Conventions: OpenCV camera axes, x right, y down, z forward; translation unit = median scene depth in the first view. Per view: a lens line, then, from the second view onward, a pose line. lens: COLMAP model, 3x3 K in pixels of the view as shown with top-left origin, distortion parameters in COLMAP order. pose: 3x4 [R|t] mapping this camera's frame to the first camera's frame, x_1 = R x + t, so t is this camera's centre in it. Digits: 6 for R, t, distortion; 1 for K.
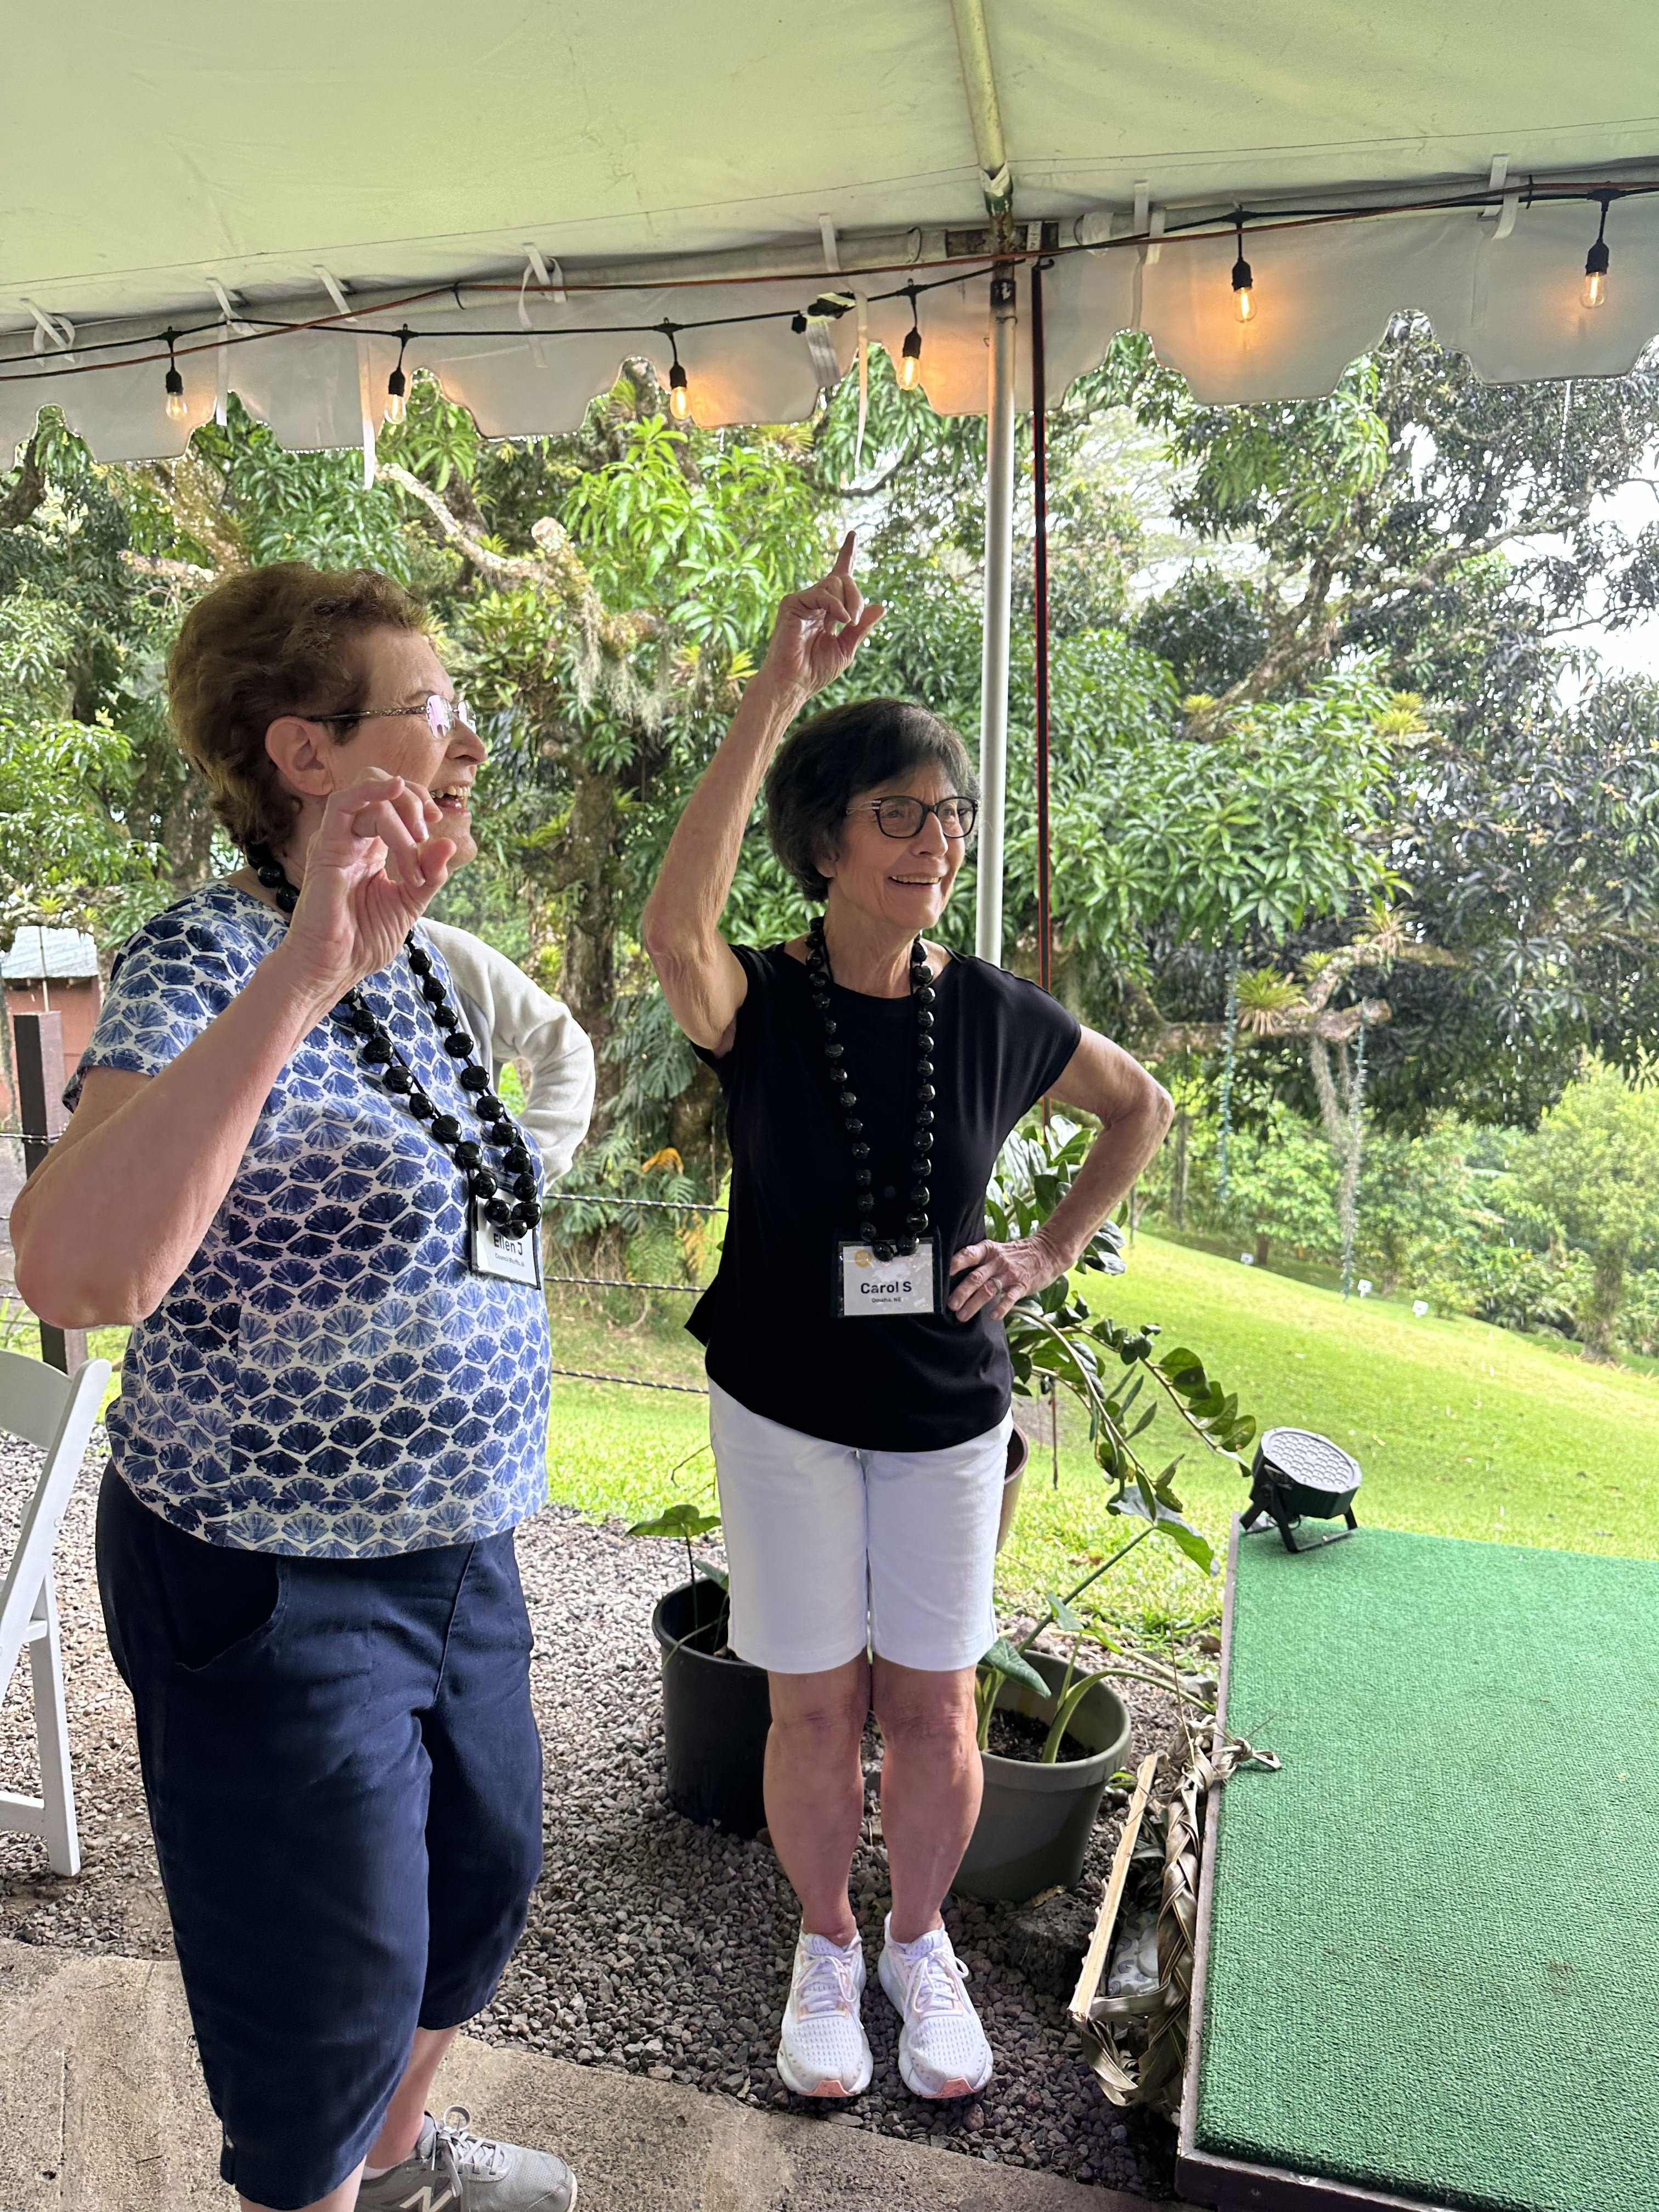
lens RADIAL K [[1532.3, 0, 834.1], [0, 1532.3, 1211.9], [0, 0, 1]] dist [0.059818, -0.073997]
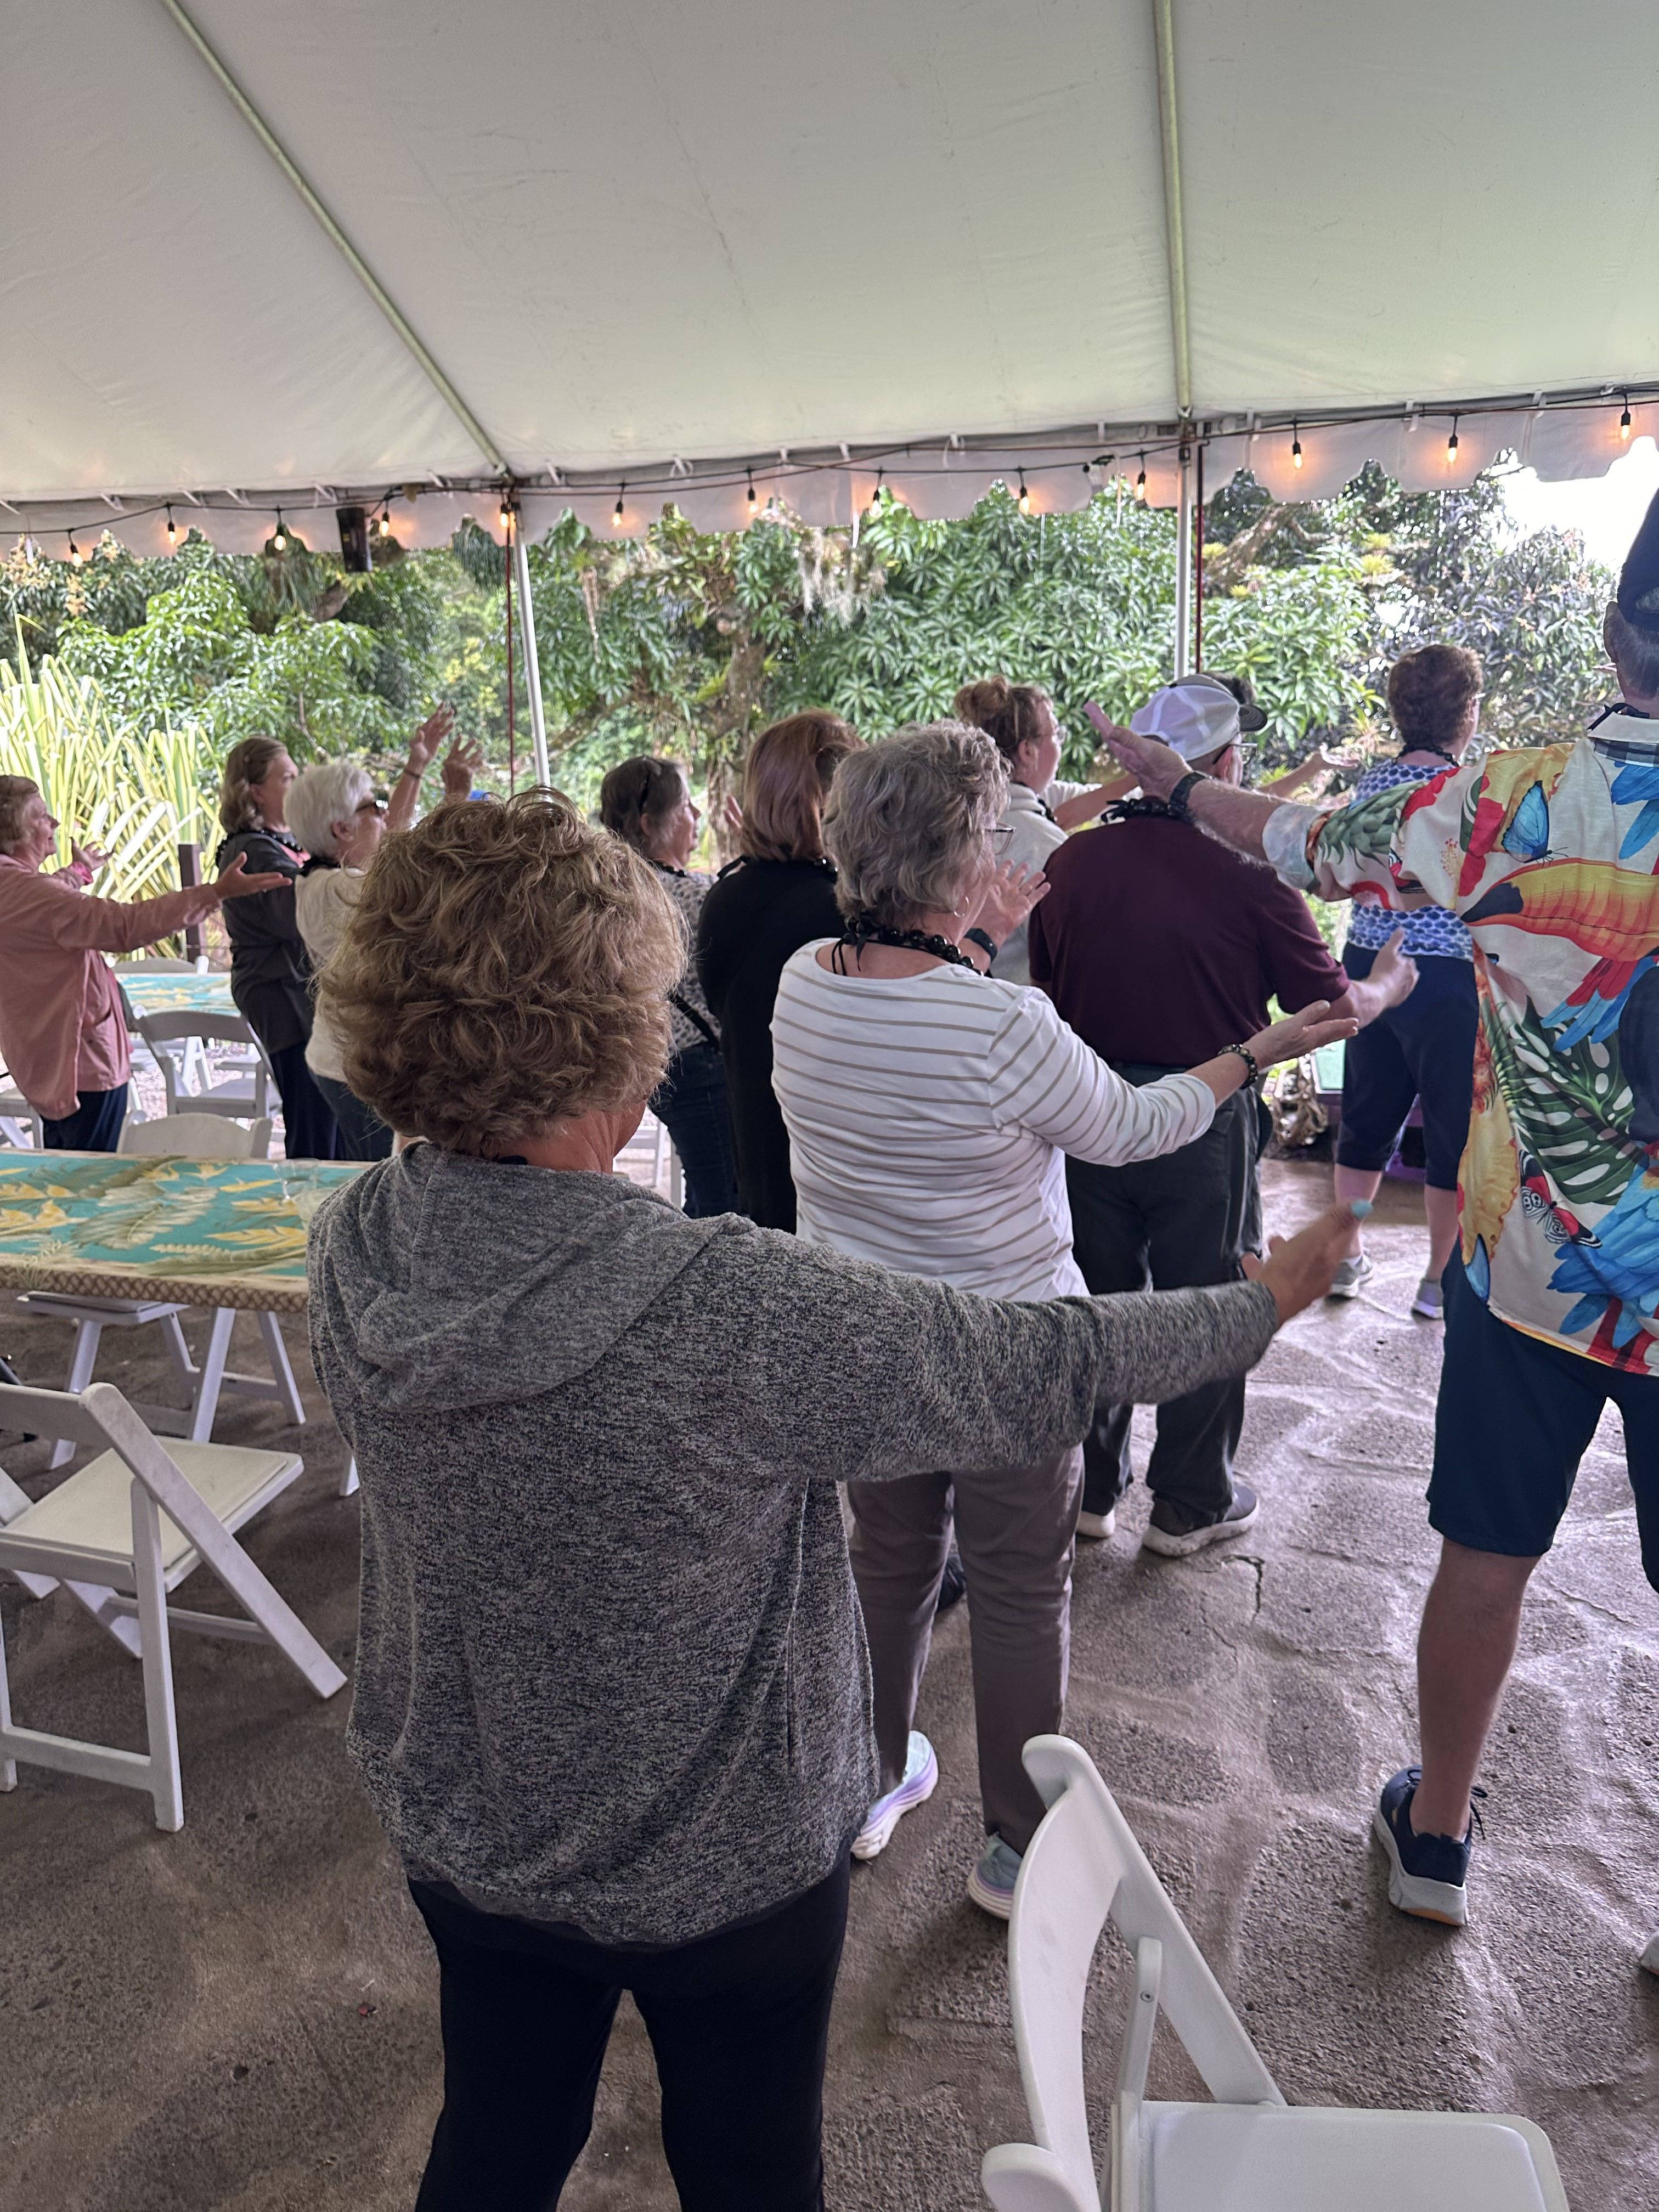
lens RADIAL K [[1558.7, 0, 828.1], [0, 1558.7, 1211.5], [0, 0, 1]] dist [0.020280, -0.026564]
pose [[0.998364, -0.057016, 0.004298, -0.143775], [0.056253, 0.992911, 0.104709, 0.063492], [-0.010238, -0.104296, 0.994494, -0.401579]]
